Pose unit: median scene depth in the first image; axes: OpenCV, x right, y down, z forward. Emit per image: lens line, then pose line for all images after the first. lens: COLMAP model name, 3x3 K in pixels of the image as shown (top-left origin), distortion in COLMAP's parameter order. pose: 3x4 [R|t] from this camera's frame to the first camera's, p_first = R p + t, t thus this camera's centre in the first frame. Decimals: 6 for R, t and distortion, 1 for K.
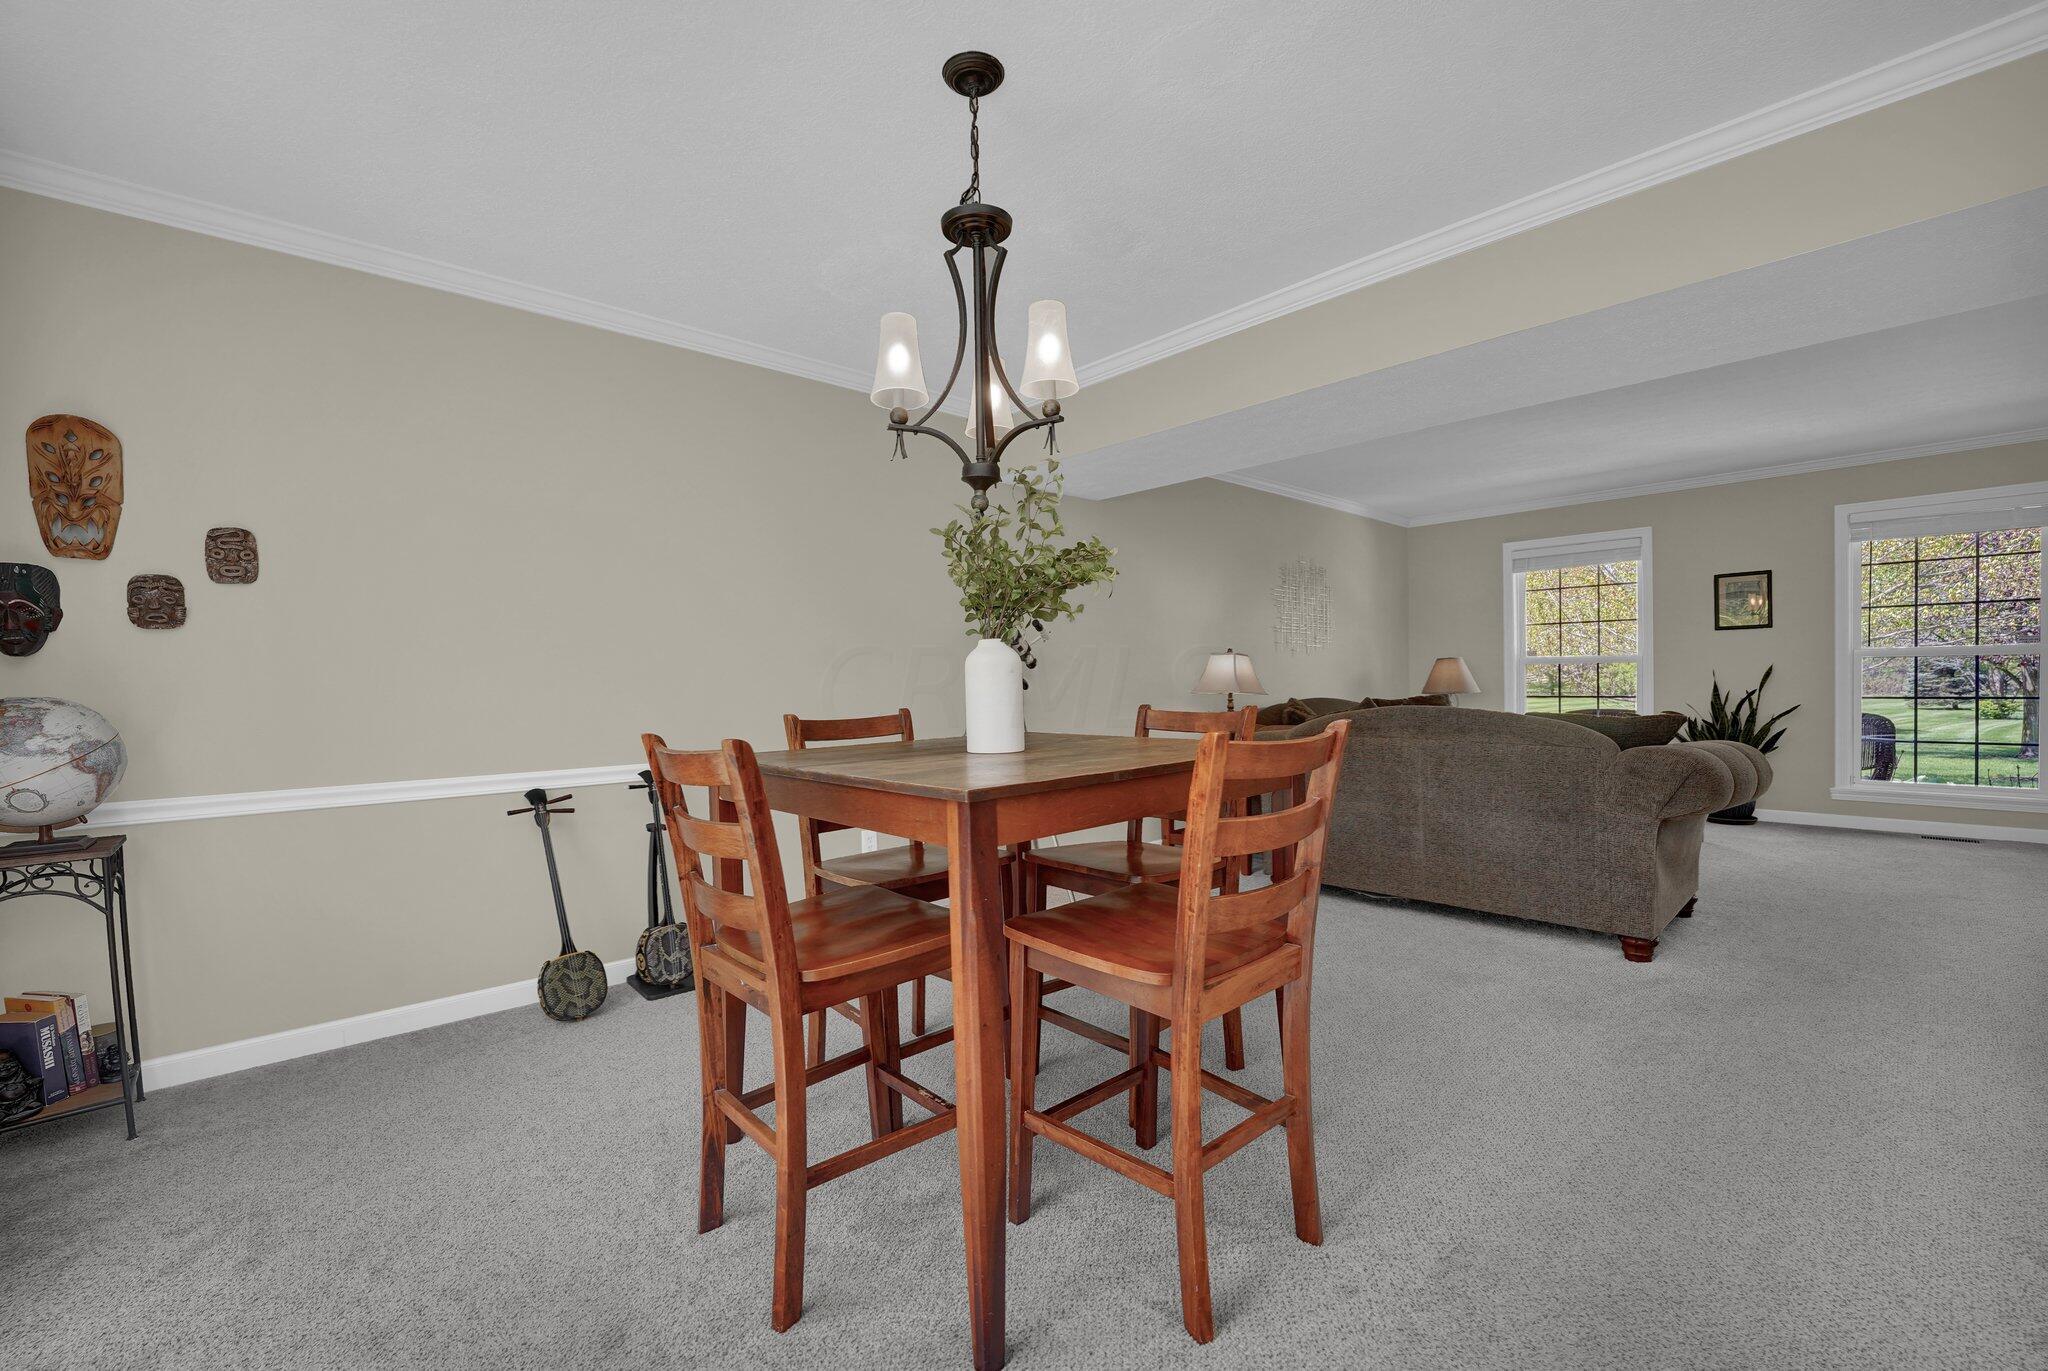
lens RADIAL K [[841.5, 0, 1024.7], [0, 841.5, 706.7], [0, 0, 1]] dist [-0.021949, -0.000060]
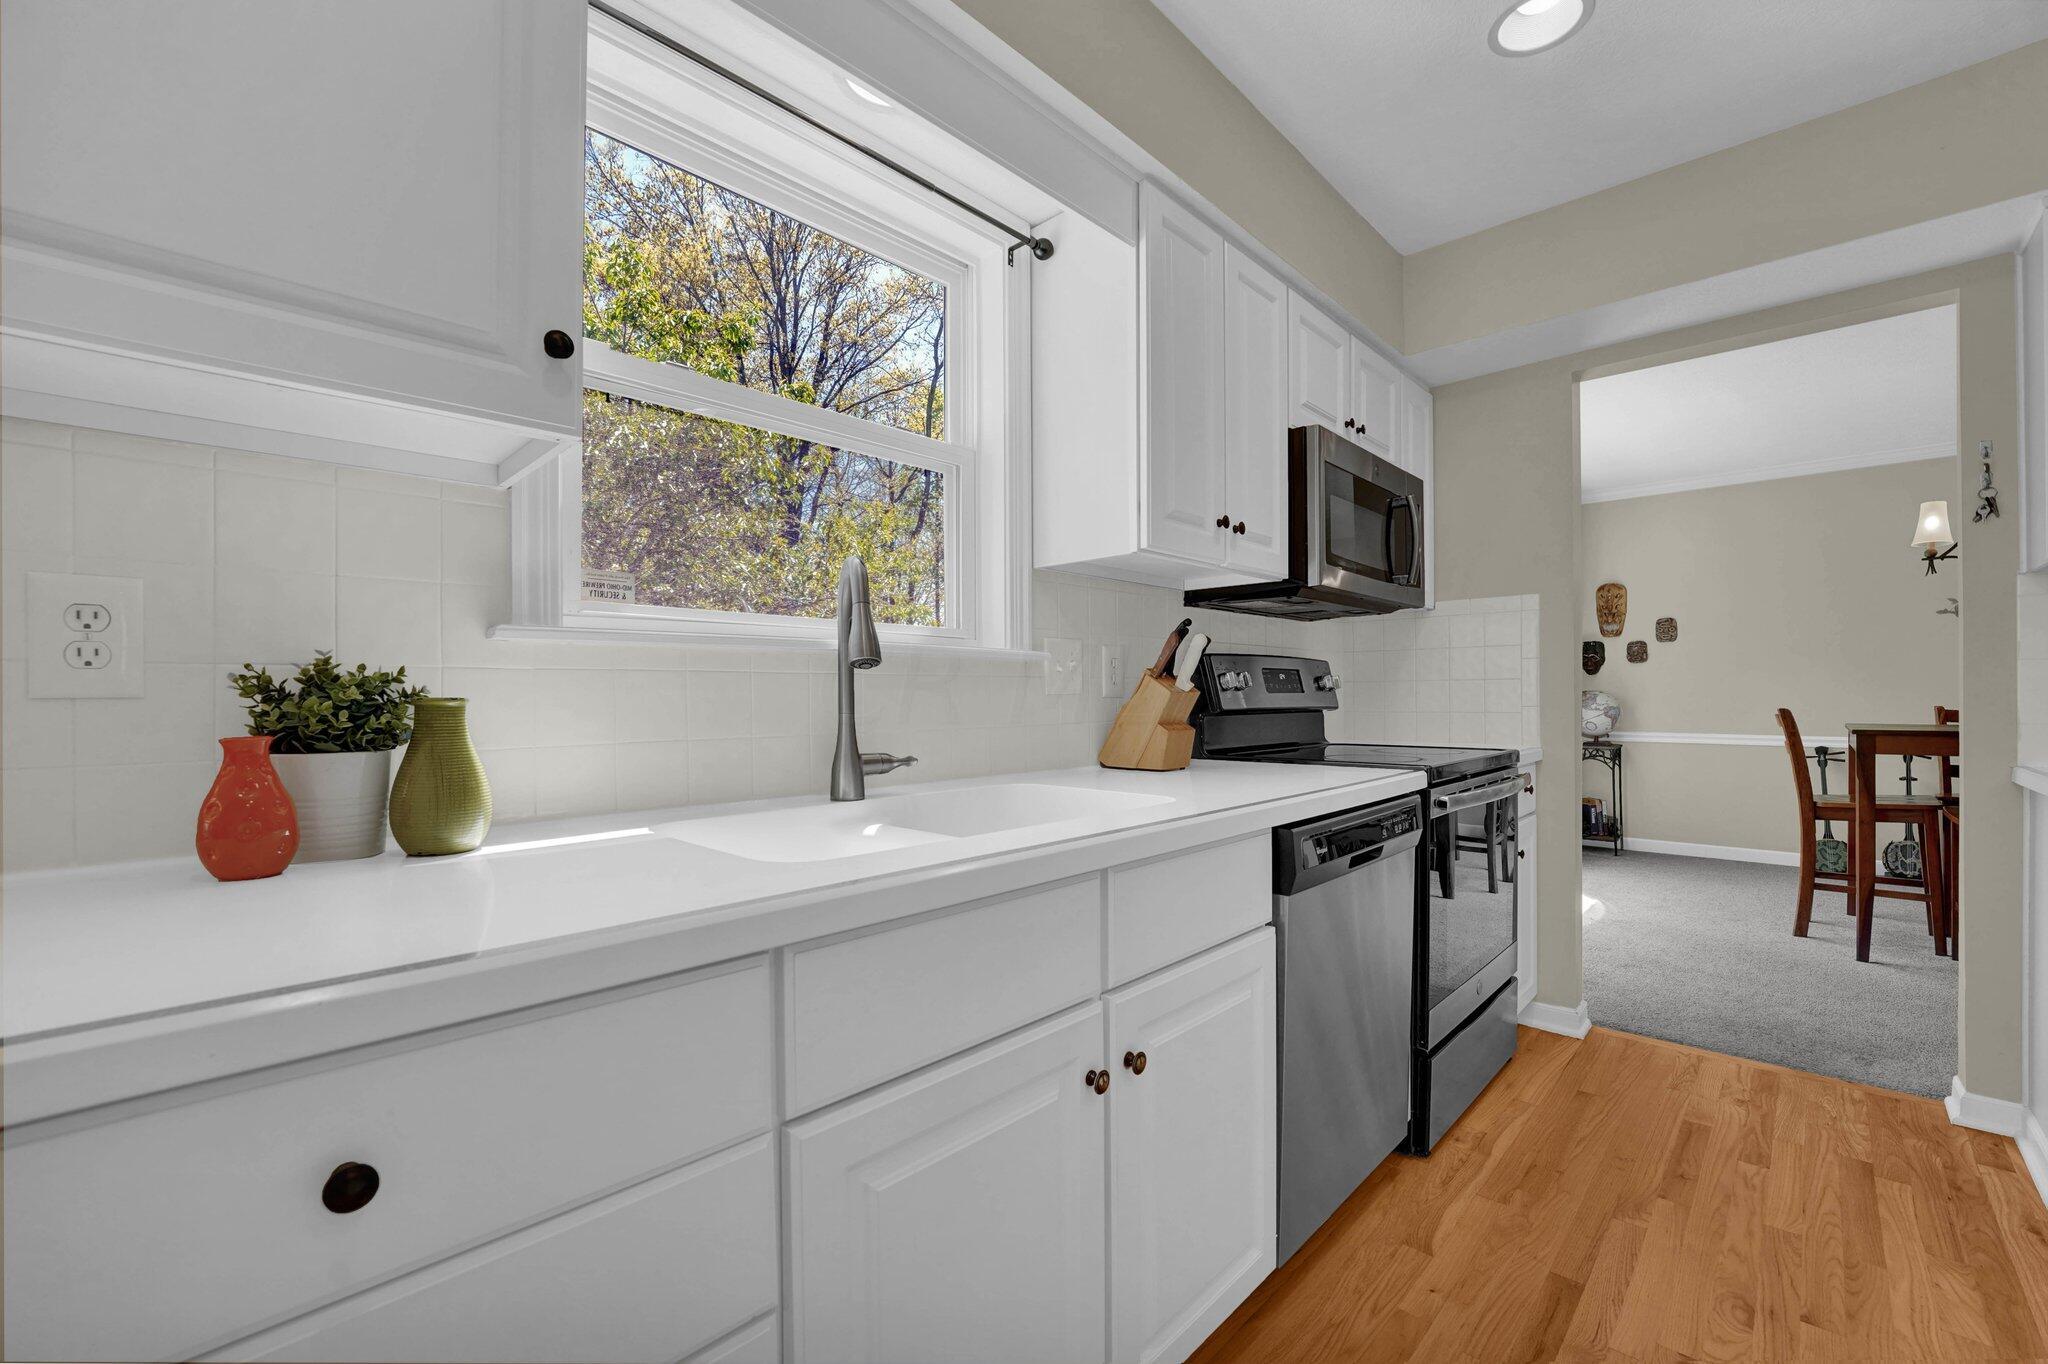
lens RADIAL K [[860.5, 0, 1020.7], [0, 860.5, 690.1], [0, 0, 1]] dist [-0.001880, -0.000747]
pose [[0.066761, 0.013016, -0.997684, 1.456402], [-0.027799, 0.999551, 0.011180, 0.010677], [0.997382, 0.026988, 0.067093, -1.061606]]
